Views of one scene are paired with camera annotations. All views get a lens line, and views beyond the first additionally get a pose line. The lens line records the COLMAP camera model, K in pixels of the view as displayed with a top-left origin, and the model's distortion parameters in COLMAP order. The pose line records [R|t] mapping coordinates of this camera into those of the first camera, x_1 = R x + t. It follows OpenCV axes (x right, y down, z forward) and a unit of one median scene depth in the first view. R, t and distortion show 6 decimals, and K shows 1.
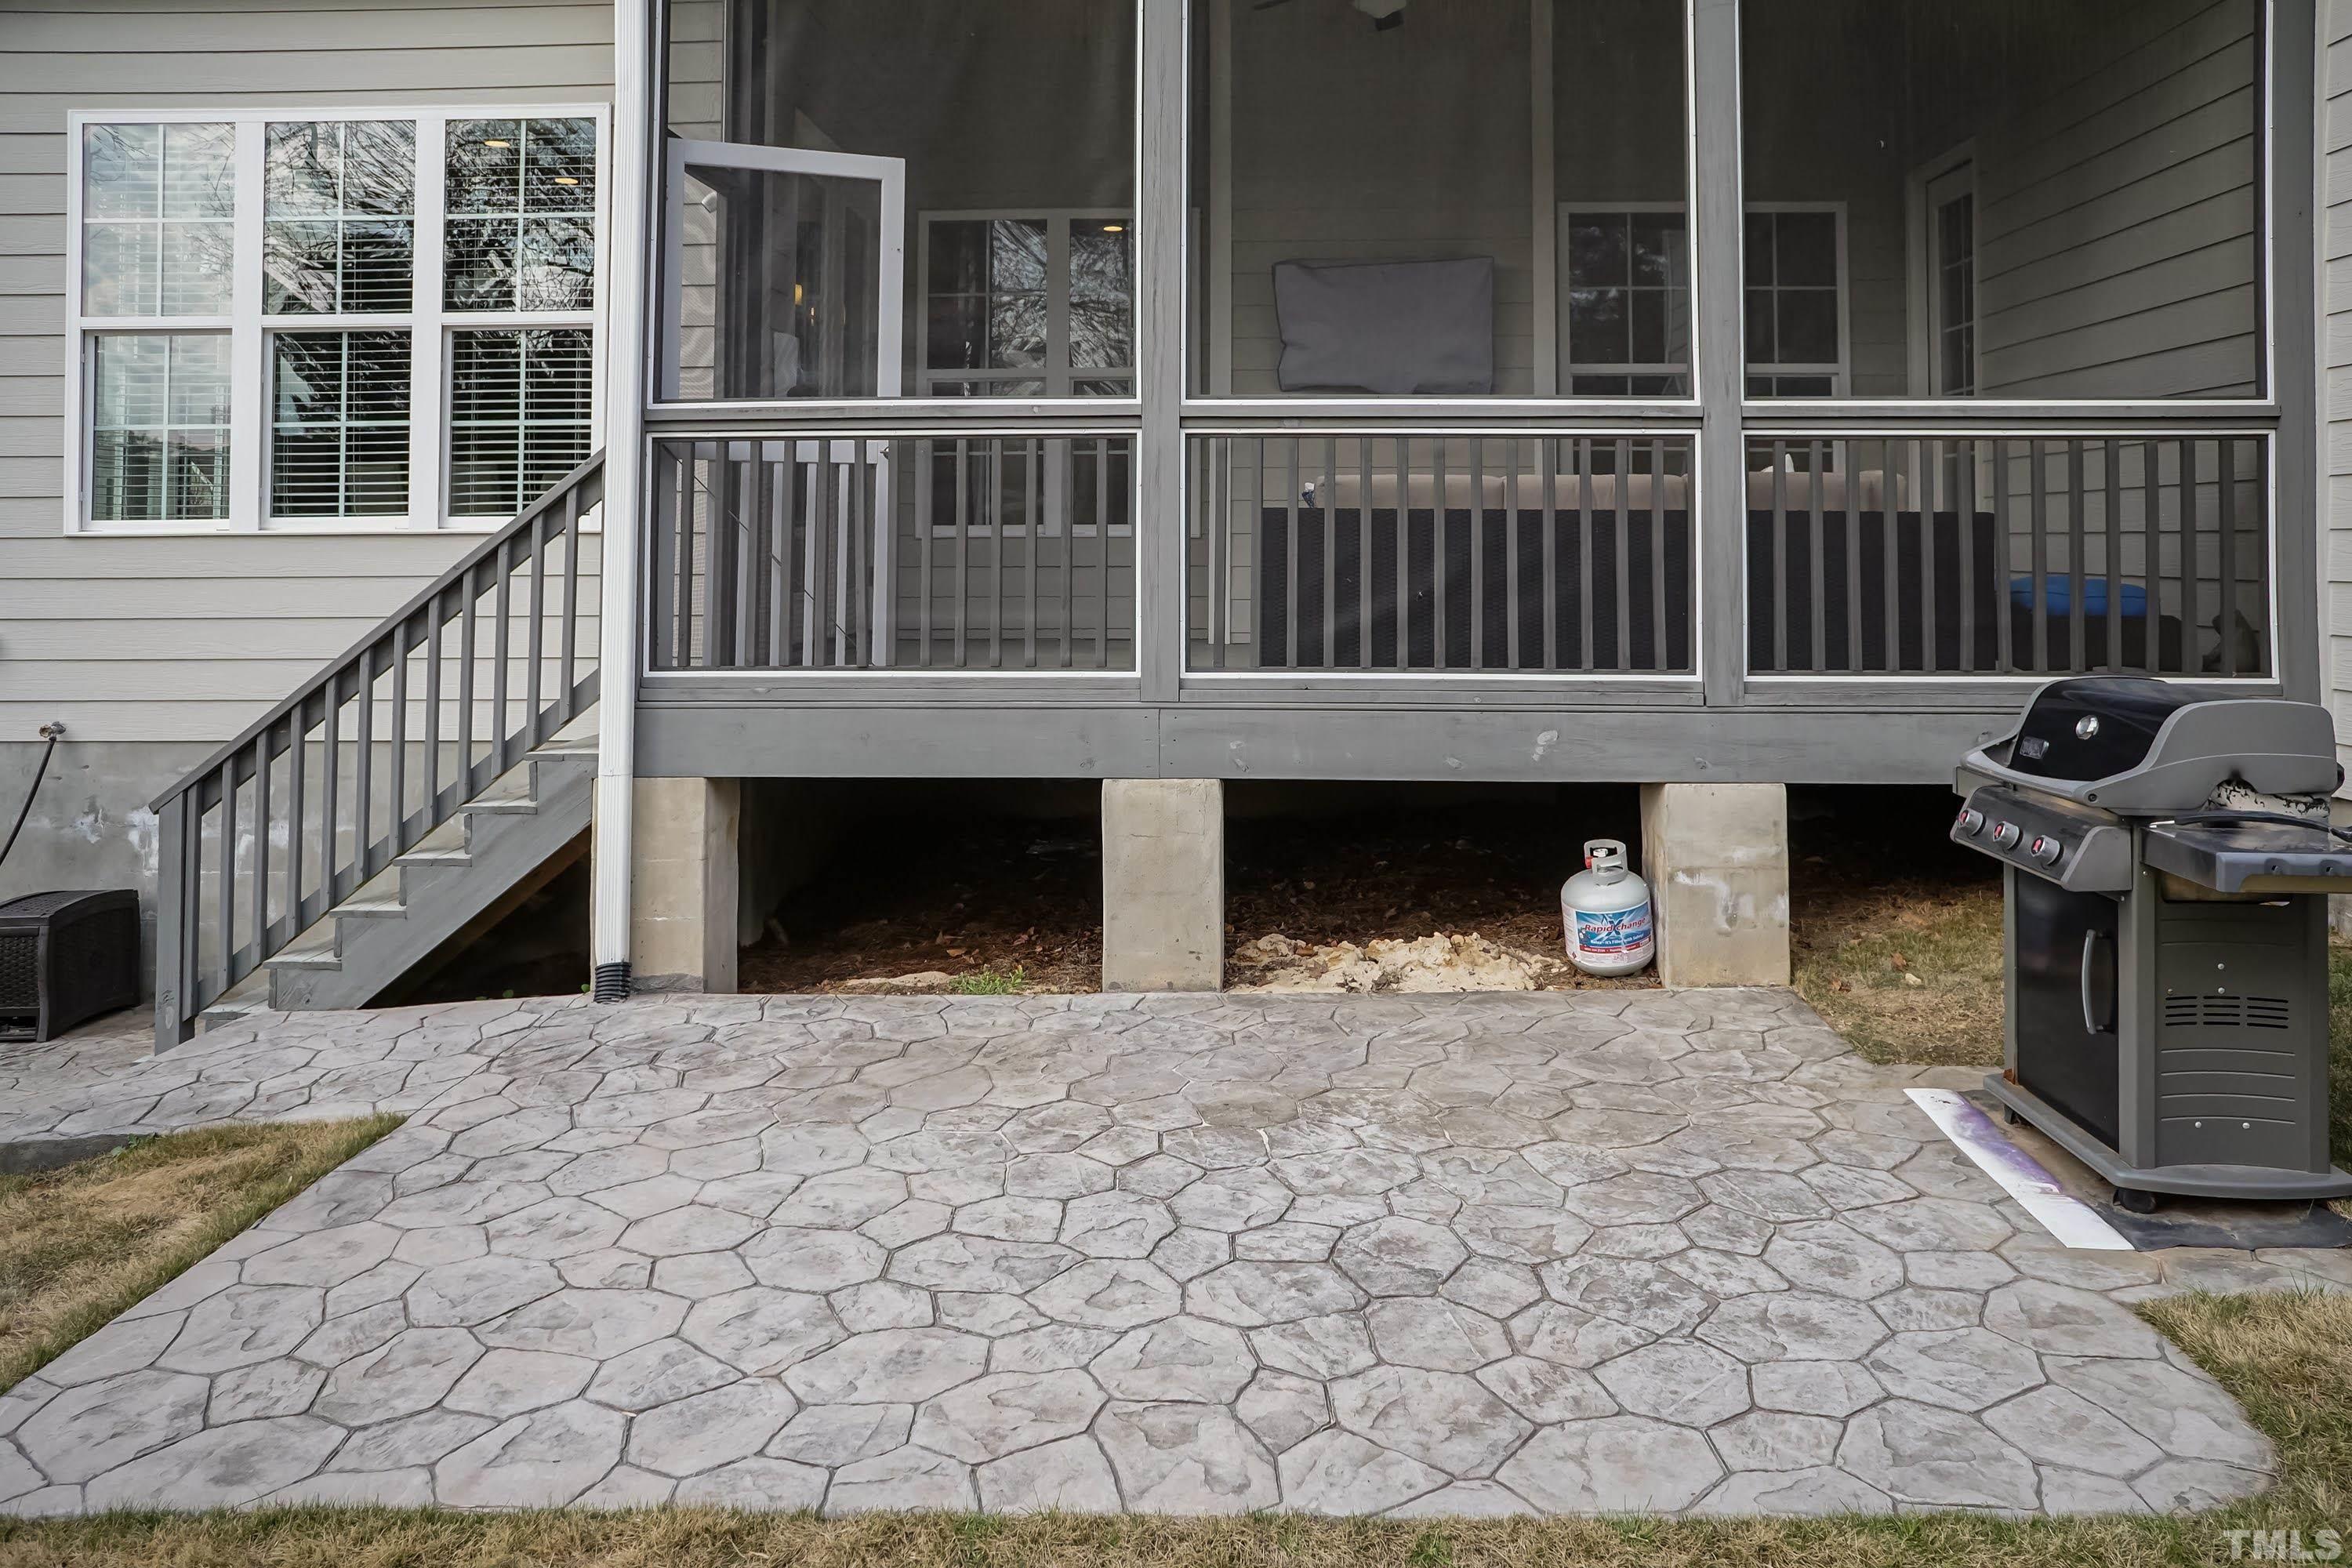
lens RADIAL K [[1688.3, 0, 1214.7], [0, 1688.3, 460.4], [0, 0, 1]] dist [-0.008753, -0.002450]
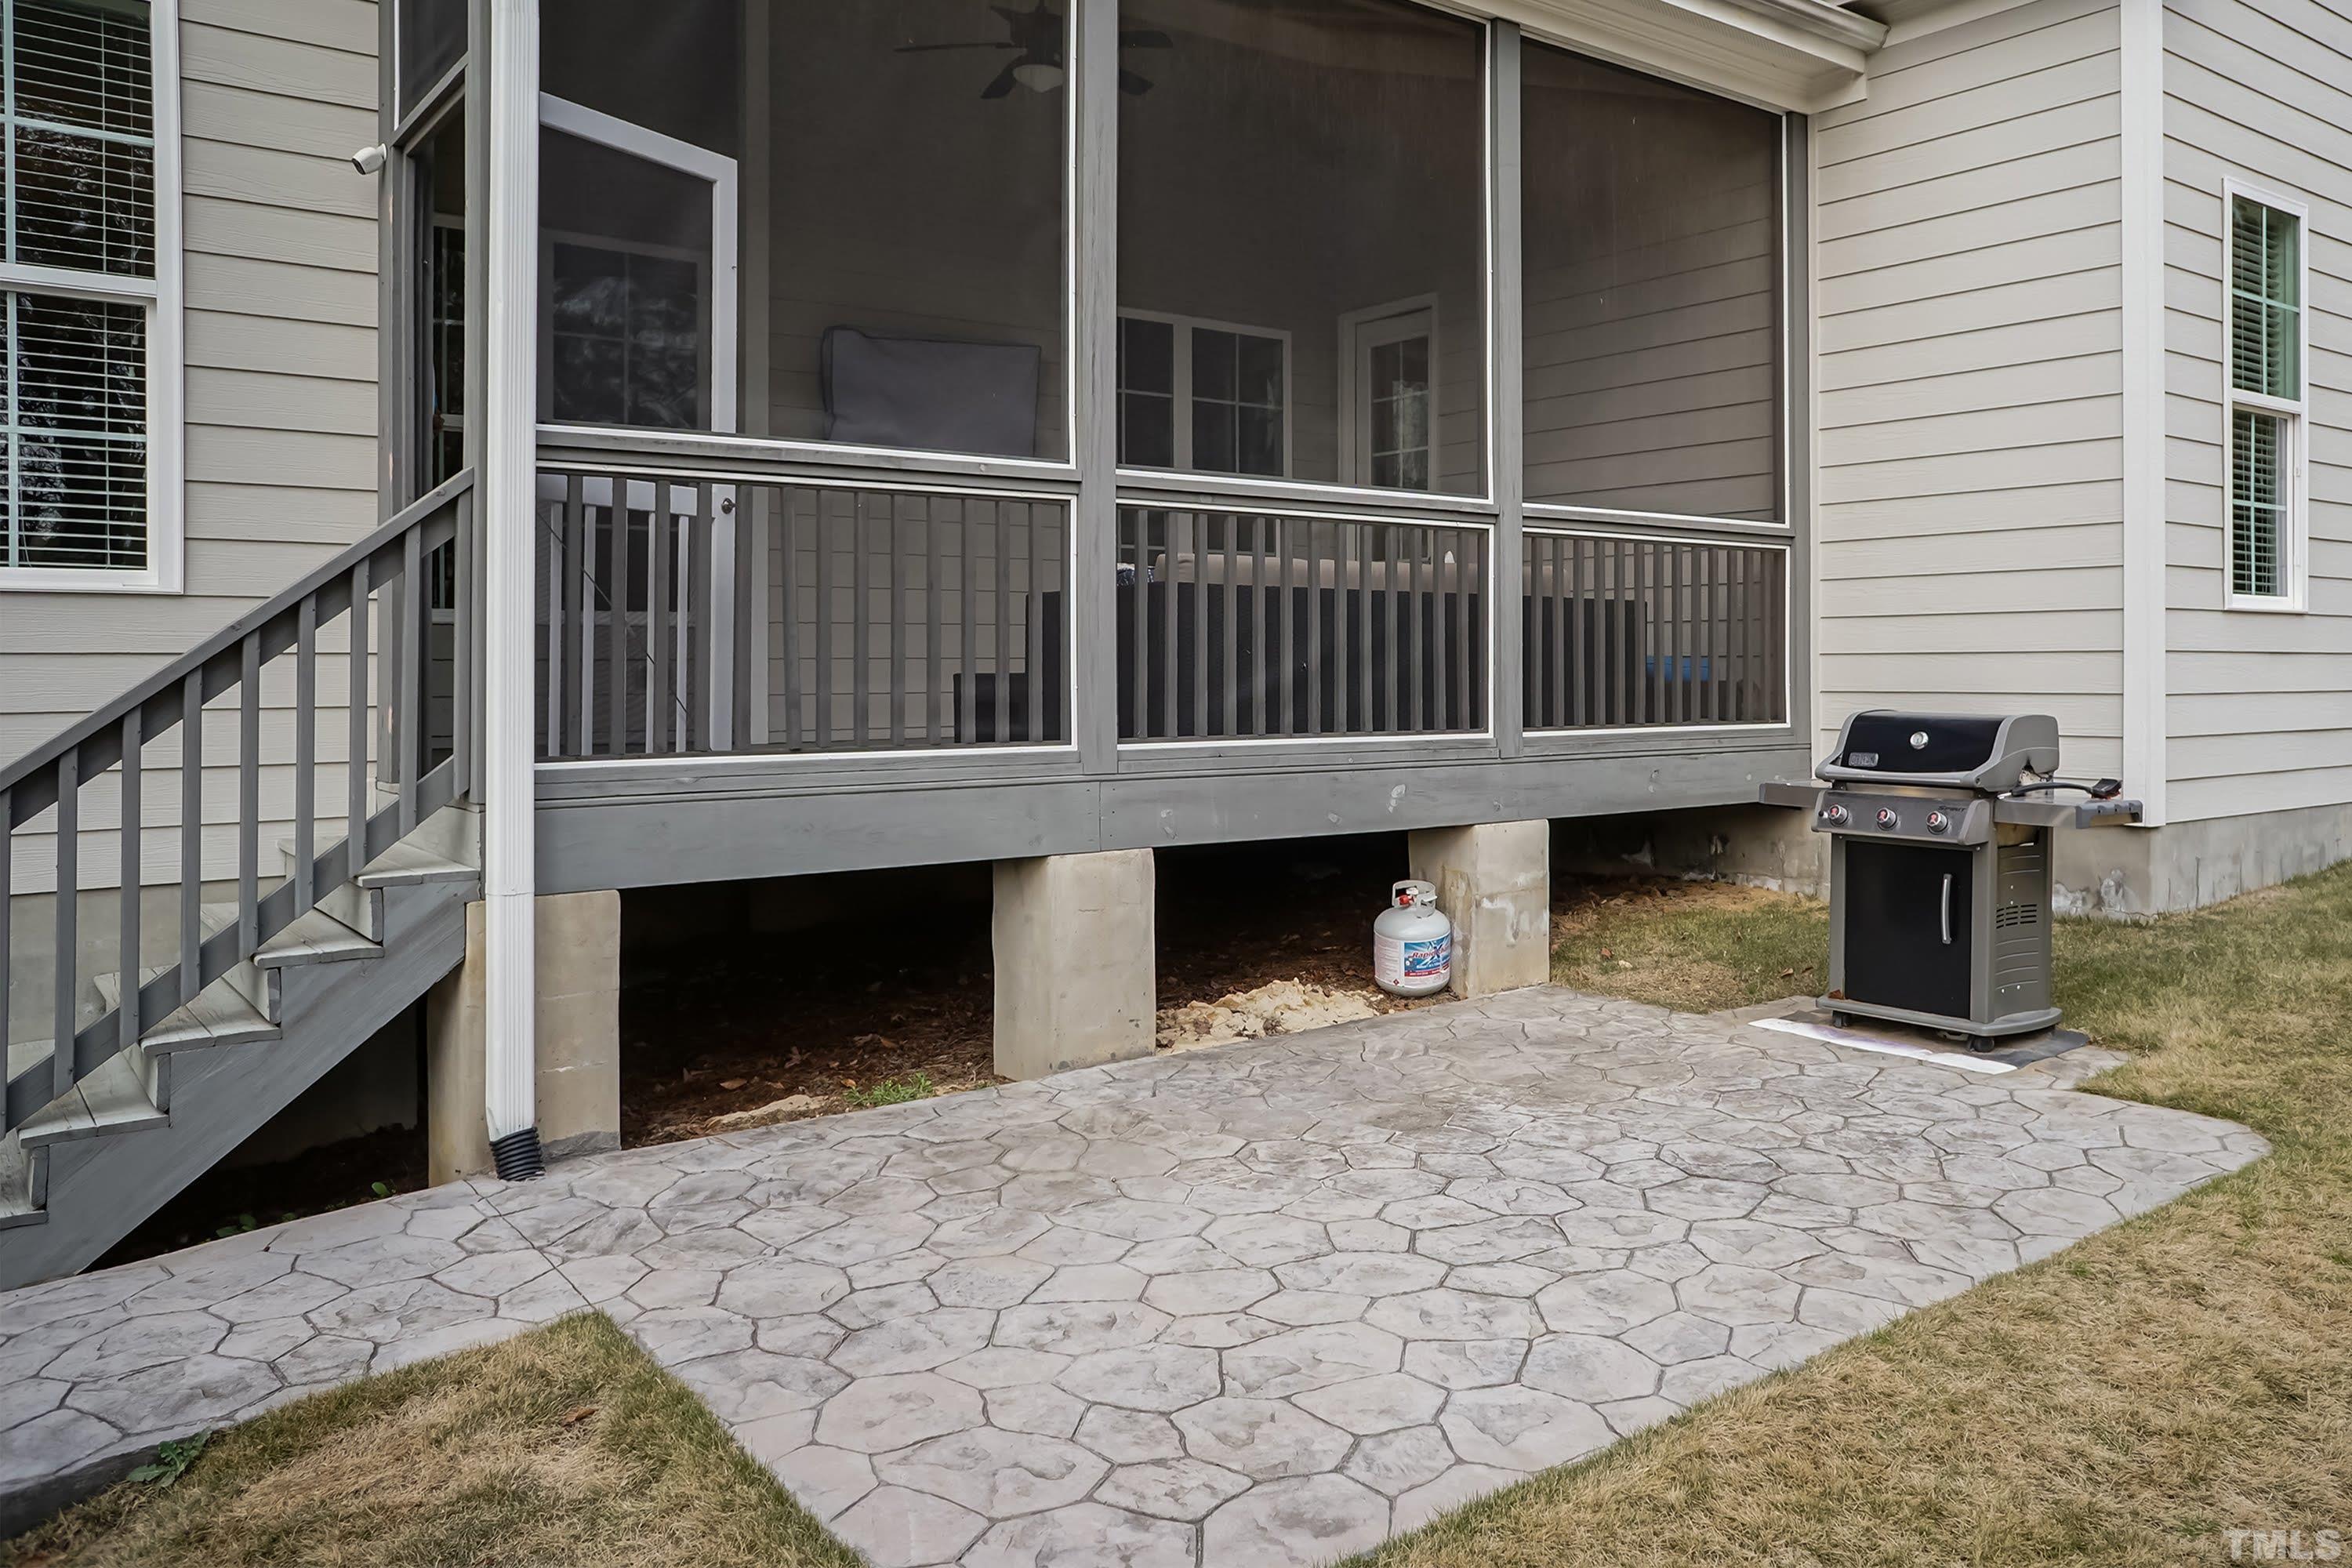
lens RADIAL K [[1781.8, 0, 1354.2], [0, 1781.8, 666.1], [0, 0, 1]] dist [-0.031565, 0.010467]
pose [[0.747893, 0.000322, 0.663819, -0.610974], [-0.029393, 0.999035, 0.032631, 0.042411], [-0.663168, -0.043916, 0.747181, 0.131513]]
